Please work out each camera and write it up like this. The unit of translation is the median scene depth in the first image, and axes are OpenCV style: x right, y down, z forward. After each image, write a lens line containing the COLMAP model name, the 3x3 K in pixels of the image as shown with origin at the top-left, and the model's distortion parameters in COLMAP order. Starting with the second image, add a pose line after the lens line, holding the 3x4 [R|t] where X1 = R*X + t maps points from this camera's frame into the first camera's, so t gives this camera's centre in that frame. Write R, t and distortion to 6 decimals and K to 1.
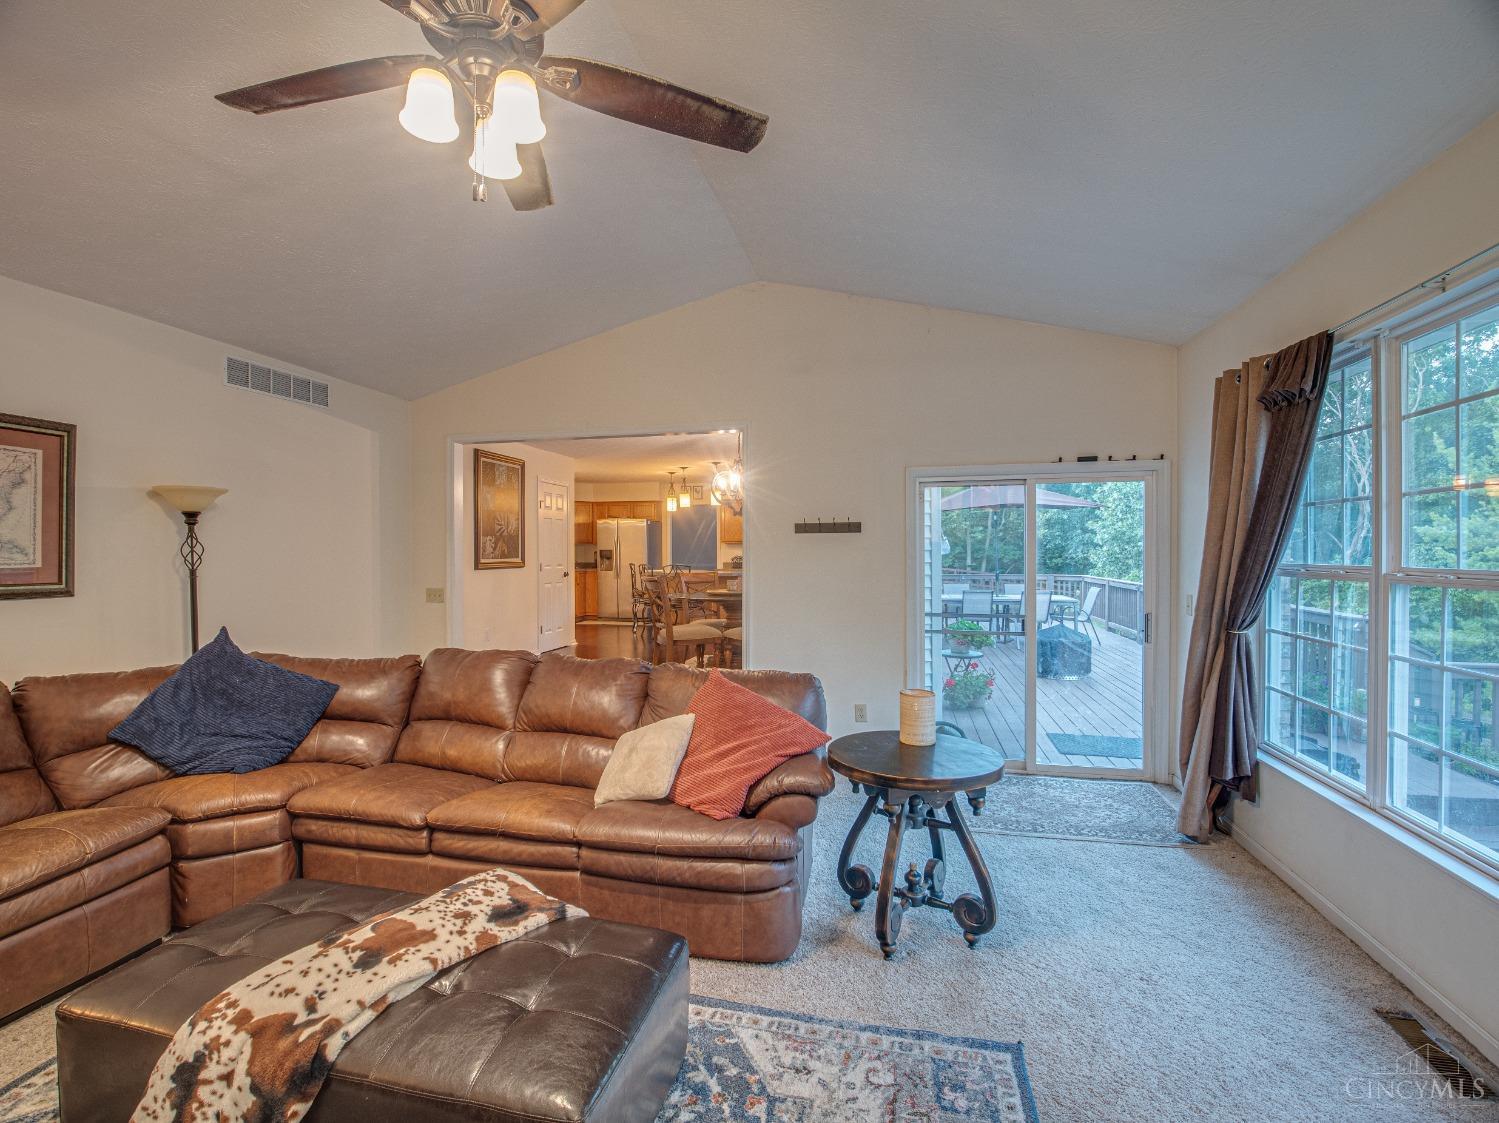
lens RADIAL K [[718.9, 0, 741.9], [0, 718.9, 561.8], [0, 0, 1]] dist [-0.022191, 0.000596]
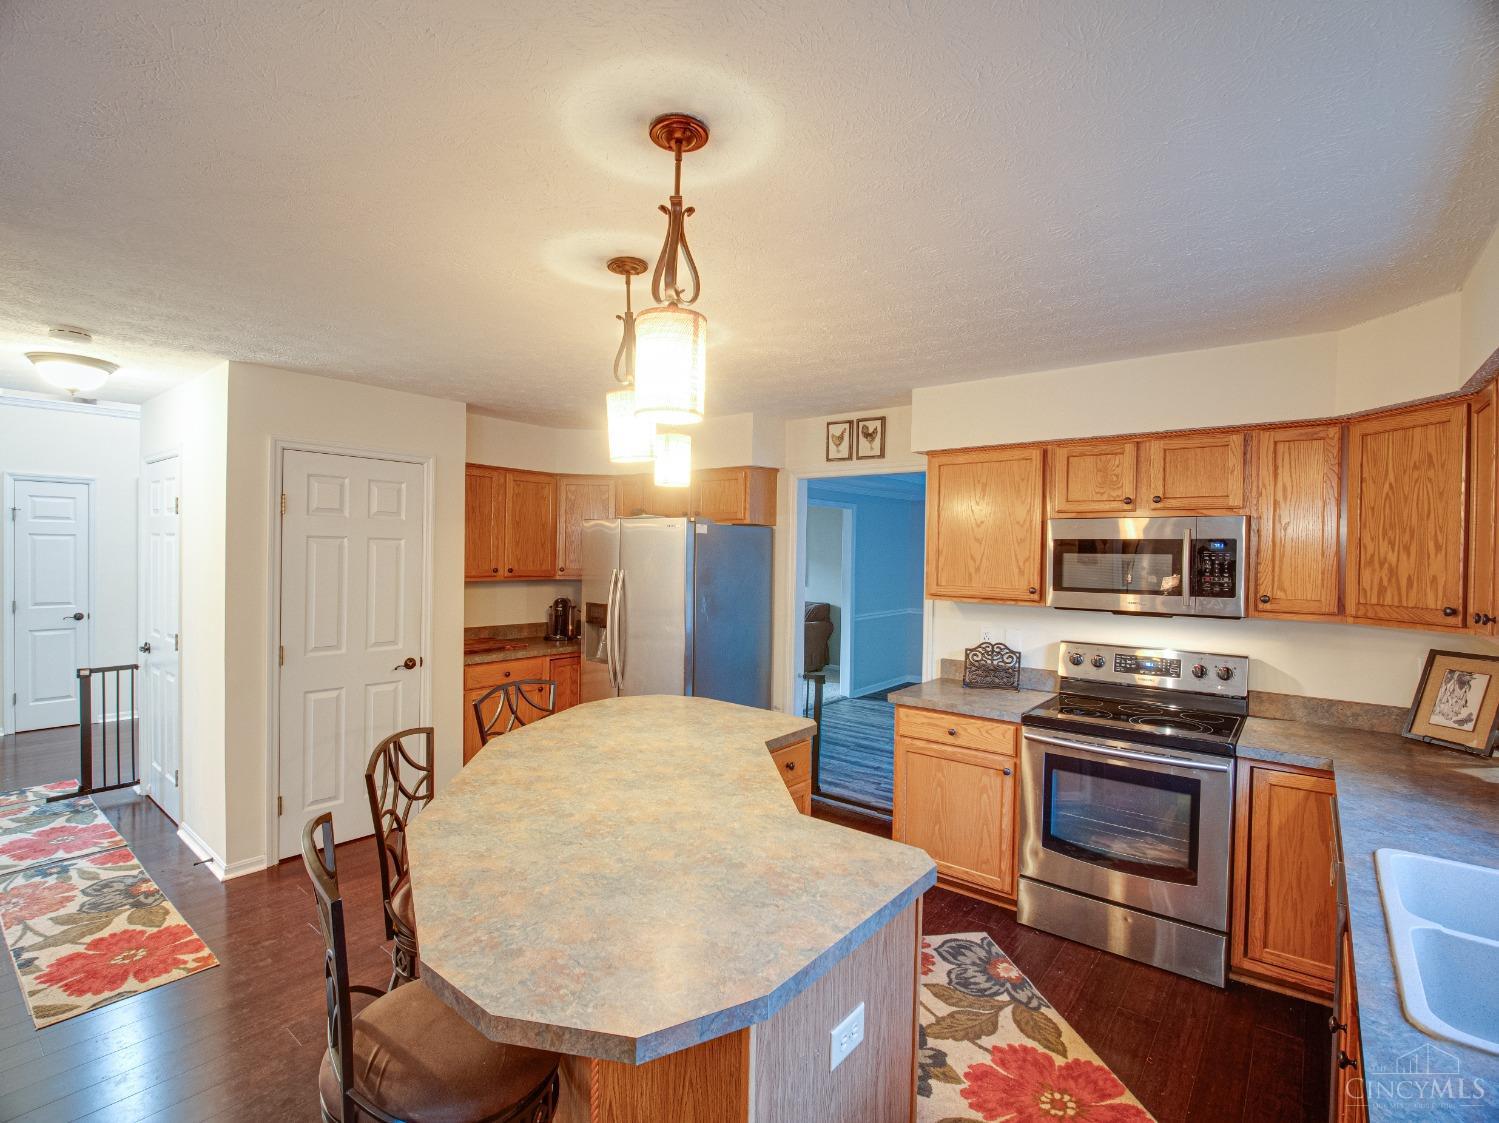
lens RADIAL K [[718.9, 0, 741.9], [0, 718.9, 561.8], [0, 0, 1]] dist [-0.022191, 0.000596]
pose [[0.892202, 0.024759, -0.450957, 0.035867], [-0.024799, 0.999675, 0.005822, -0.042301], [0.450955, 0.005989, 0.892527, 0.723817]]
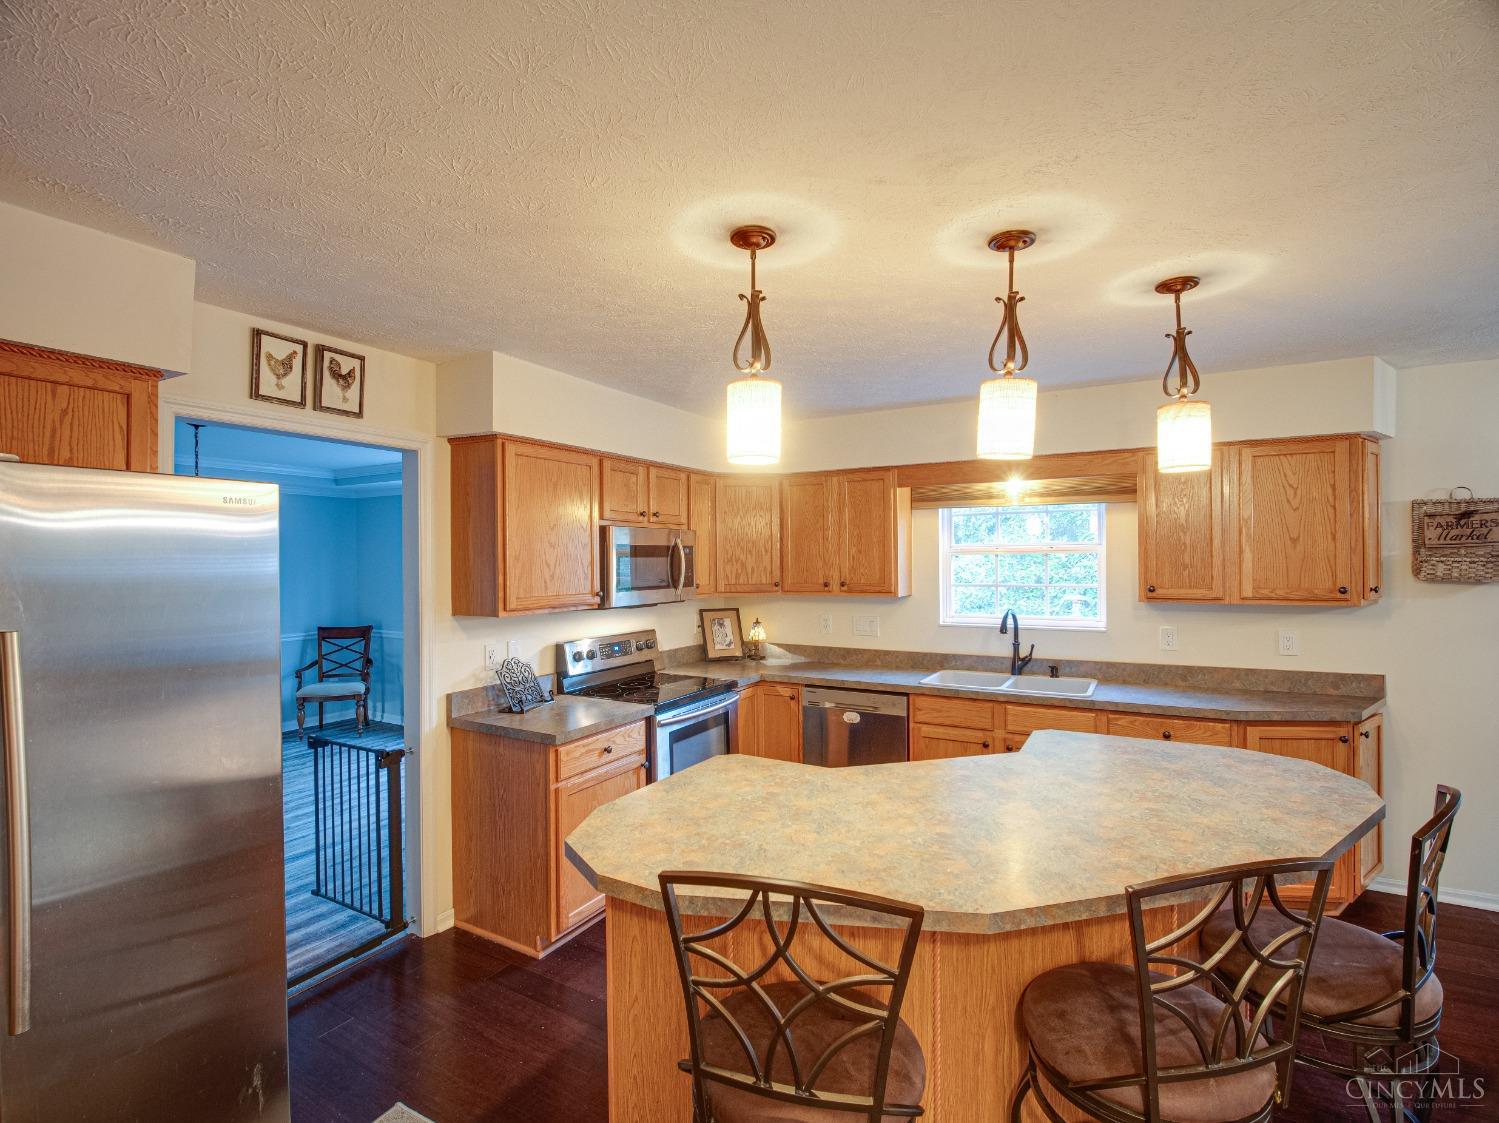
lens RADIAL K [[718.9, 0, 741.9], [0, 718.9, 561.8], [0, 0, 1]] dist [-0.022191, 0.000596]
pose [[0.299974, -0.001465, 0.953946, -0.240979], [0.014168, 0.999895, -0.002920, -0.043539], [-0.953842, 0.014392, 0.299963, 0.878121]]
